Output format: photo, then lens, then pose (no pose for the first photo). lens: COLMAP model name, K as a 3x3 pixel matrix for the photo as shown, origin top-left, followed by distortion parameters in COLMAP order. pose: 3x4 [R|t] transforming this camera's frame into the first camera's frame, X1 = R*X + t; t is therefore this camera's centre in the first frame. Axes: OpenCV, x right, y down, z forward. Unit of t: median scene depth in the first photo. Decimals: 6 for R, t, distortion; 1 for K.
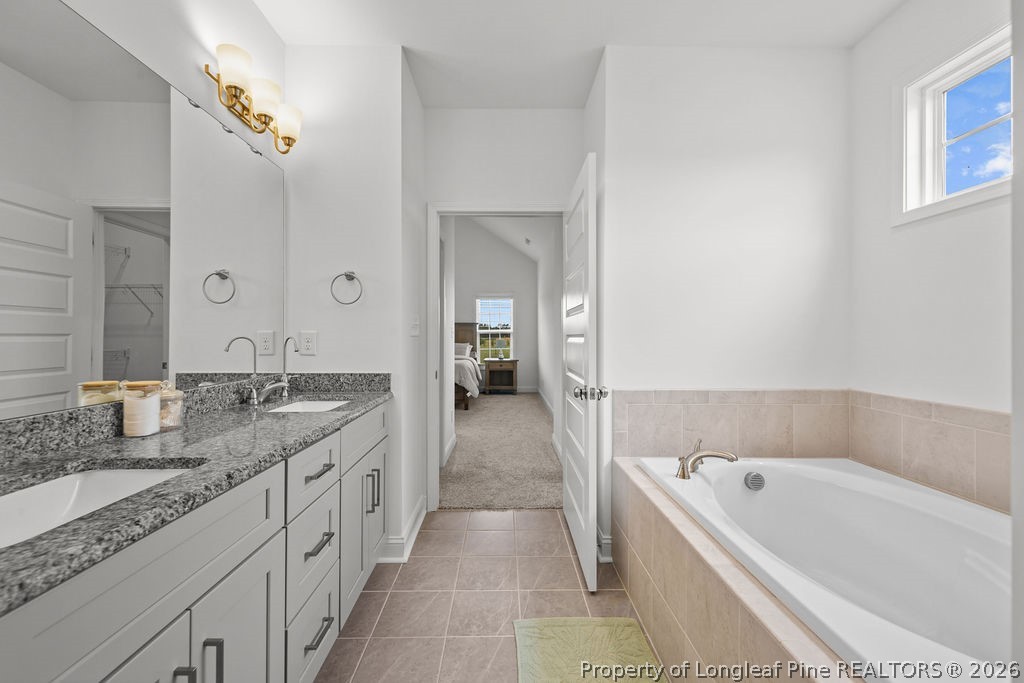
lens RADIAL K [[415.2, 0, 511.0], [0, 415.2, 336.3], [0, 0, 1]] dist [0.008517, -0.000641]
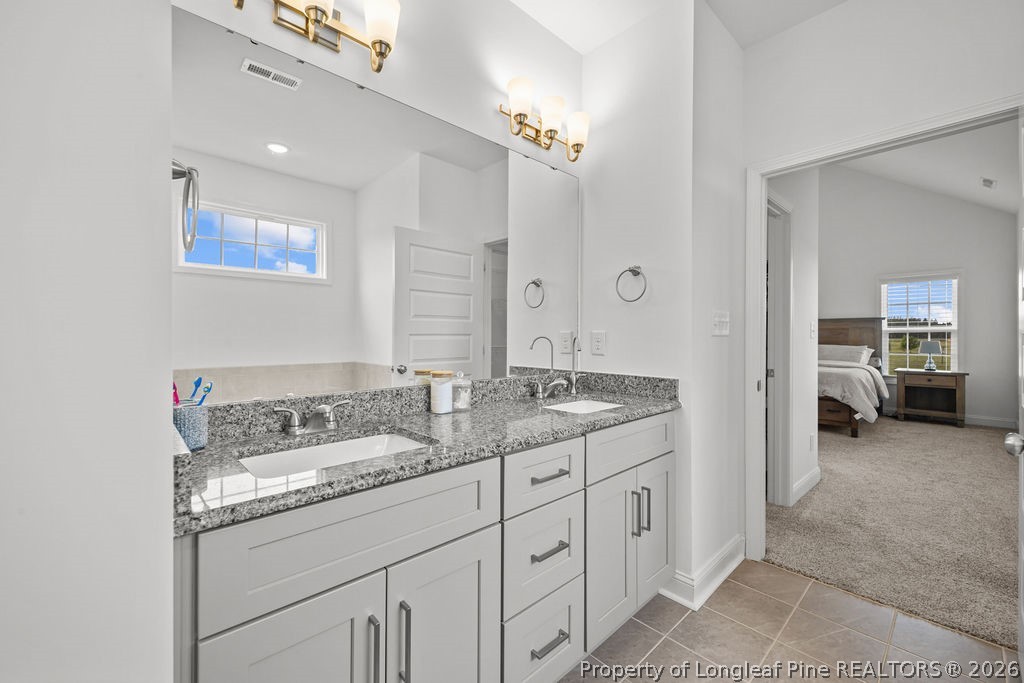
lens RADIAL K [[415.2, 0, 511.0], [0, 415.2, 336.3], [0, 0, 1]] dist [0.008517, -0.000641]
pose [[0.664003, 0.000059, -0.747730, 0.124076], [-0.000338, 1.000000, -0.000221, 0.000932], [0.747730, 0.000399, 0.664003, 0.181251]]
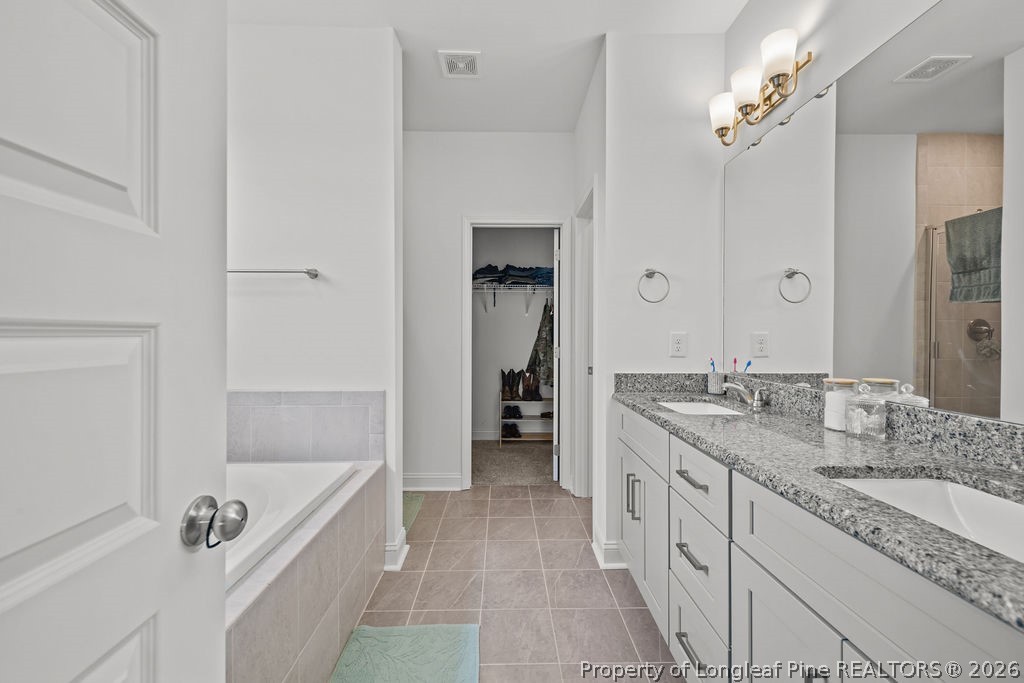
lens RADIAL K [[415.2, 0, 511.0], [0, 415.2, 336.3], [0, 0, 1]] dist [0.008517, -0.000641]
pose [[-0.999990, -0.004318, 0.000763, -0.029896], [-0.004317, 0.999988, 0.002273, 0.001130], [-0.000773, 0.002269, -0.999997, 1.191897]]
